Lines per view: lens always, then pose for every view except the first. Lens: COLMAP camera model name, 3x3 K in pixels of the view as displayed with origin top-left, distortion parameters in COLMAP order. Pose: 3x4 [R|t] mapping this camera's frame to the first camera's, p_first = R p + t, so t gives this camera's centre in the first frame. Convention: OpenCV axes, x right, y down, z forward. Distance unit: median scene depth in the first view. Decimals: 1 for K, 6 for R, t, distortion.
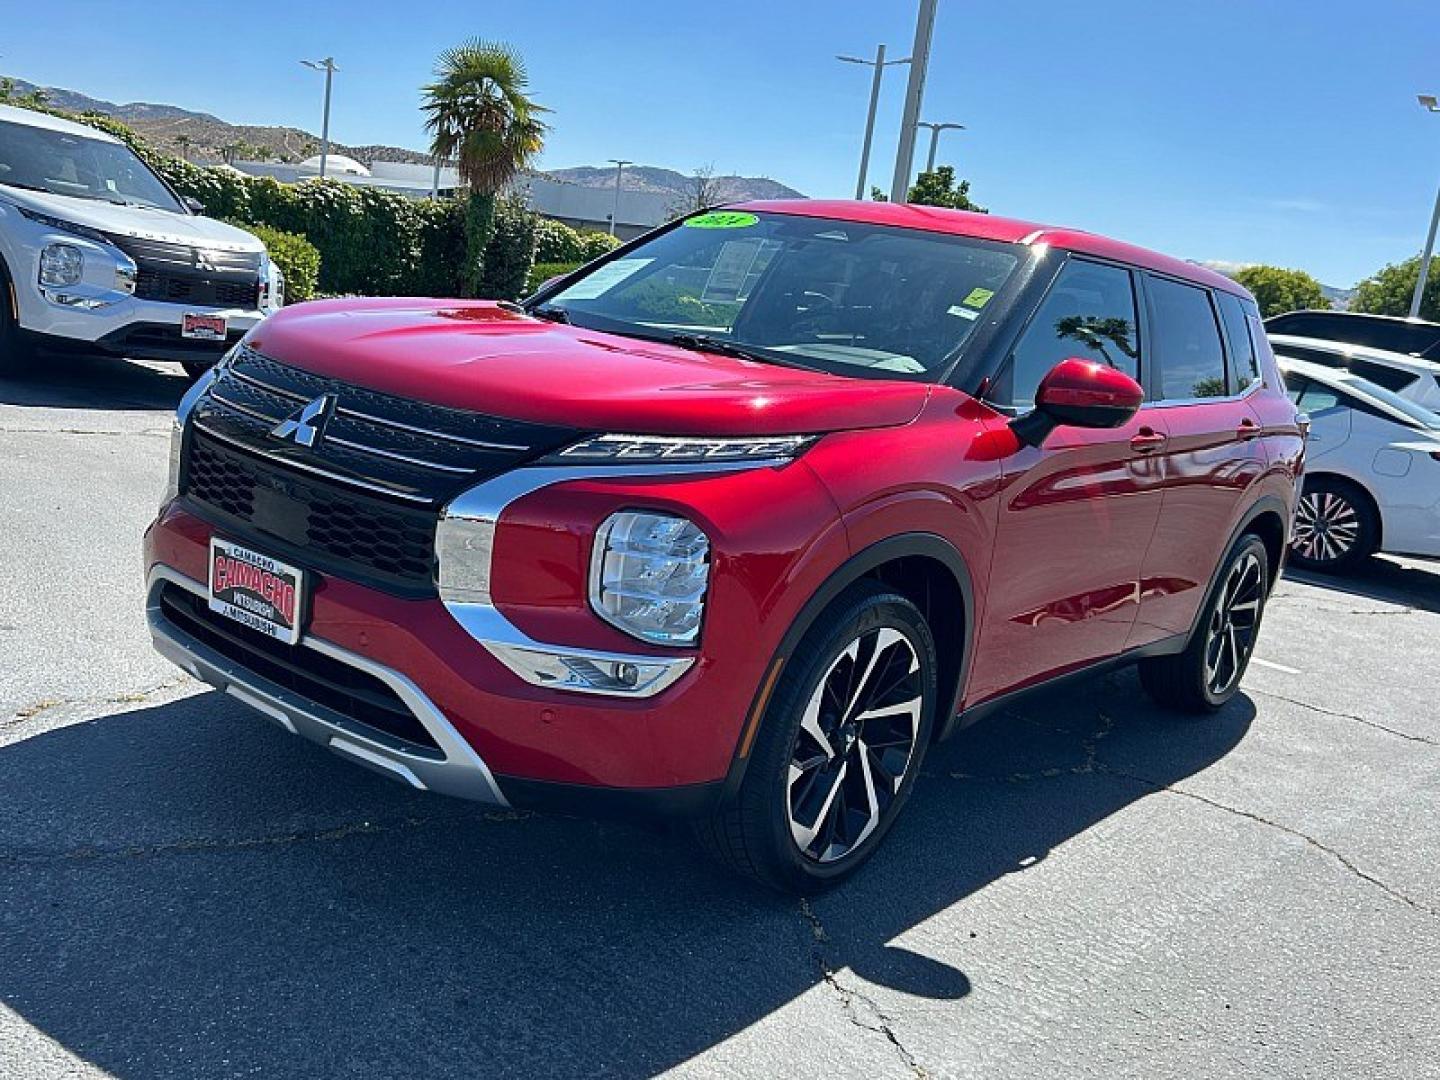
lens RADIAL K [[1340.1, 0, 709.8], [0, 1340.1, 537.2], [0, 0, 1]] dist [0.013388, 0.011563]
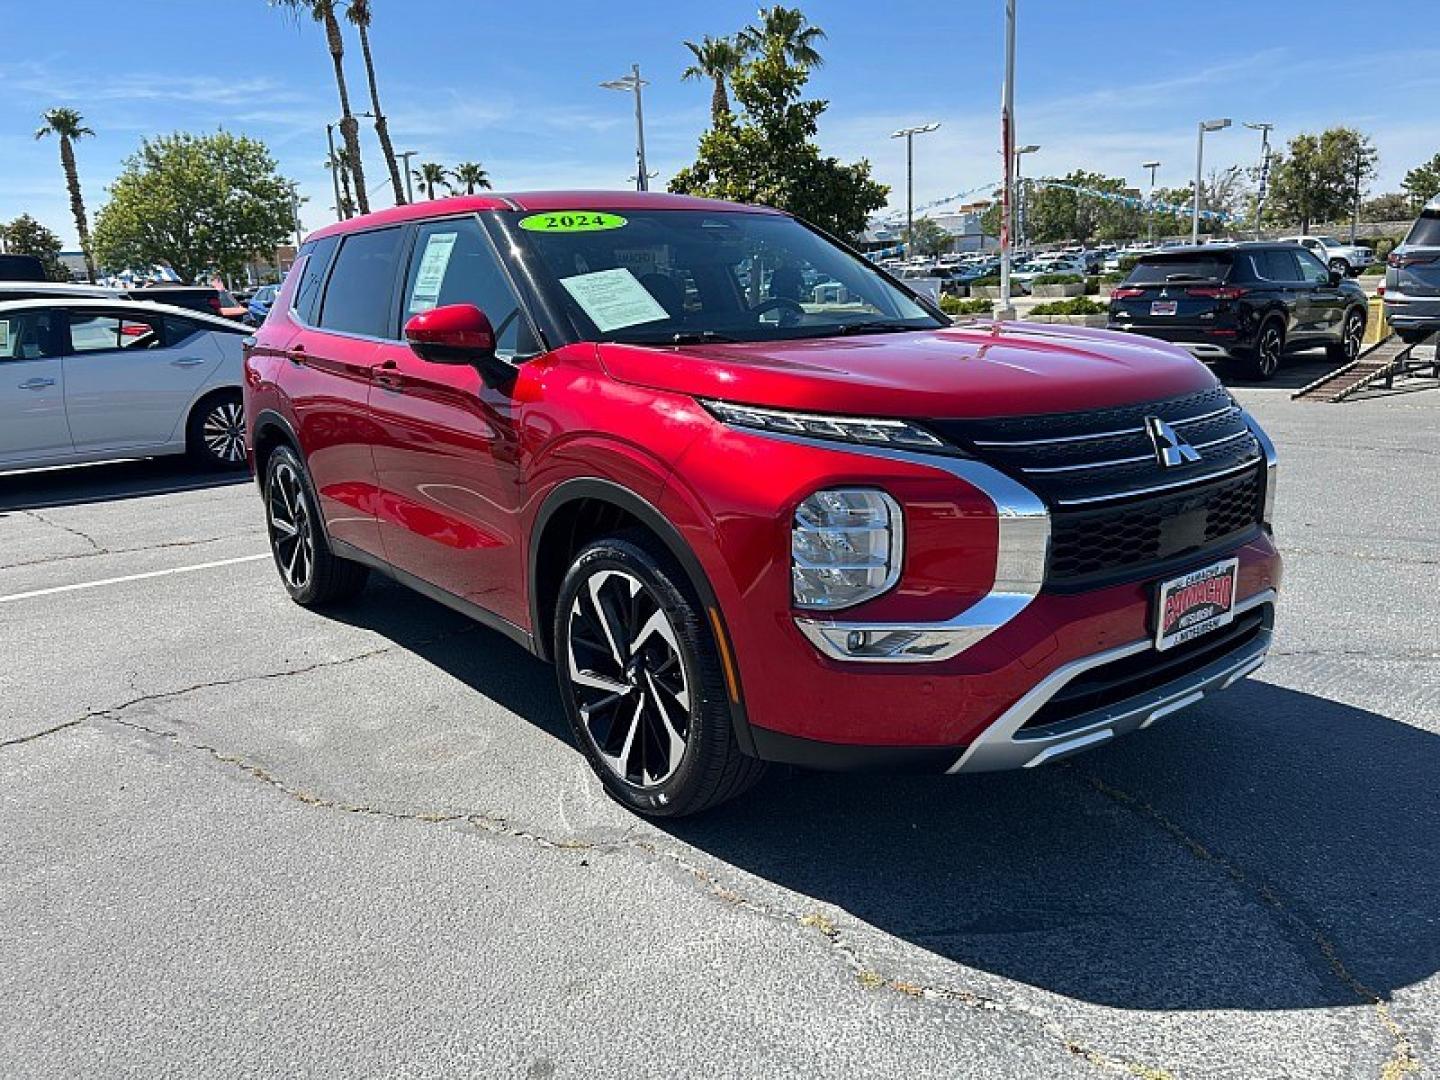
lens RADIAL K [[1140.9, 0, 719.0], [0, 1140.9, 569.3], [0, 0, 1]] dist [0.005285, 0.006646]
pose [[0.237393, -0.384422, 0.892112, -1.230941], [0.264249, 0.909289, 0.321507, -0.382064], [-0.934782, 0.159416, 0.317442, 1.044013]]
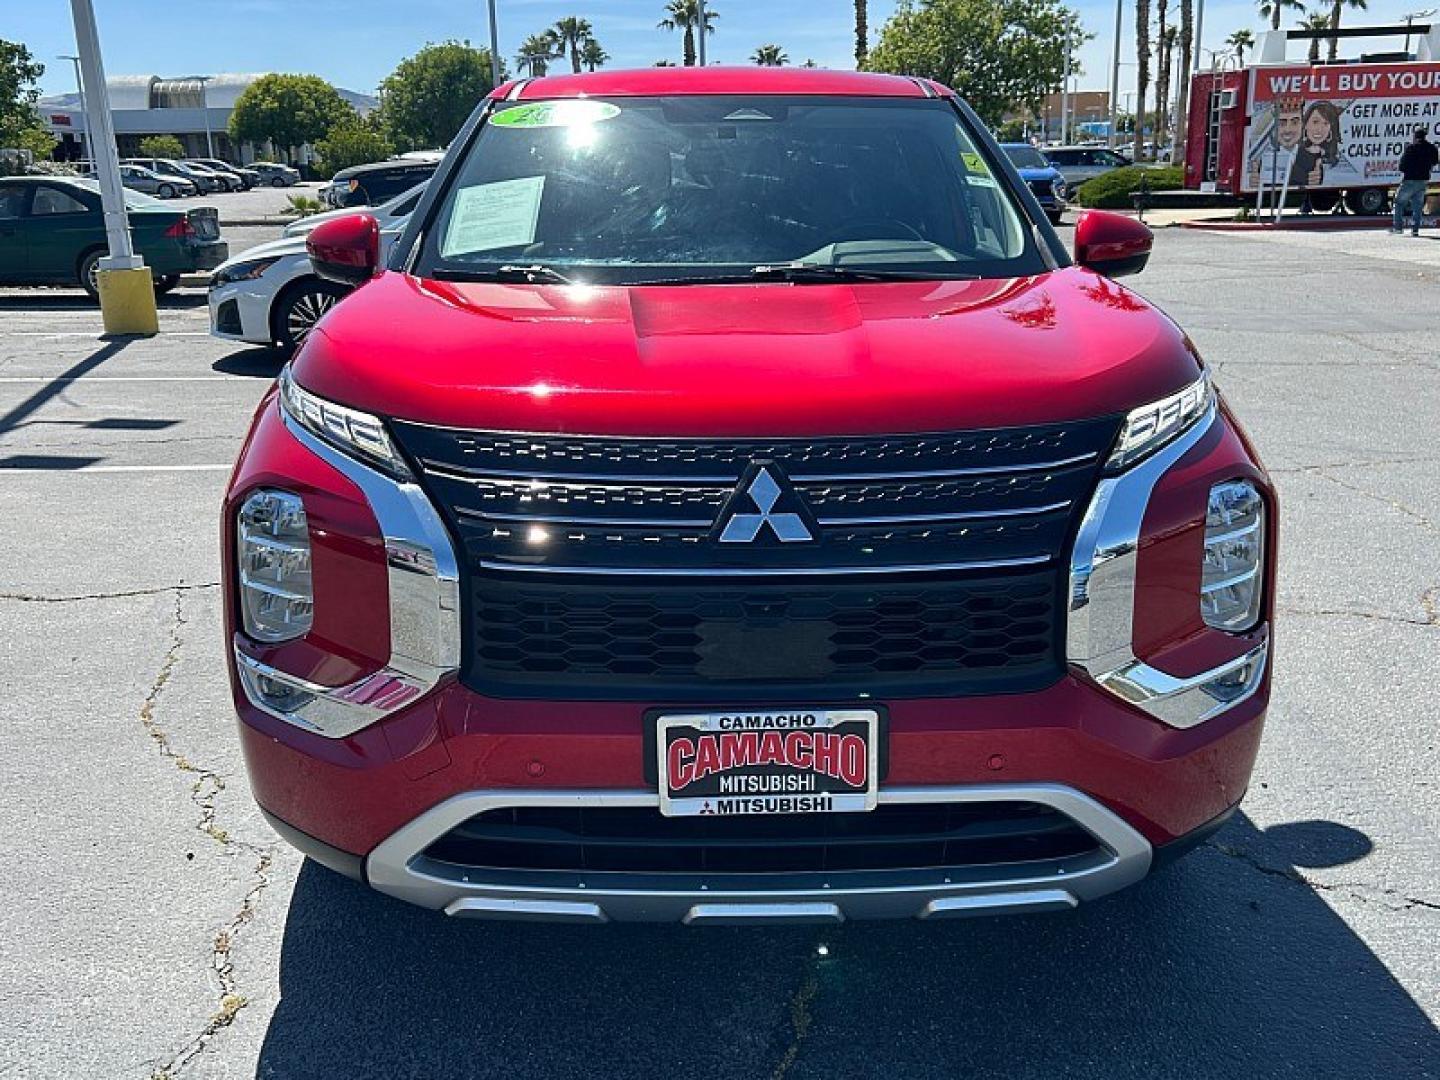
lens RADIAL K [[1338.6, 0, 716.9], [0, 1338.6, 556.6], [0, 0, 1]] dist [0.083171, -0.020920]
pose [[0.769441, -0.322940, 0.551063, -0.692931], [0.245476, 0.946018, 0.211642, -0.210233], [-0.589663, -0.027574, 0.807179, 0.450385]]
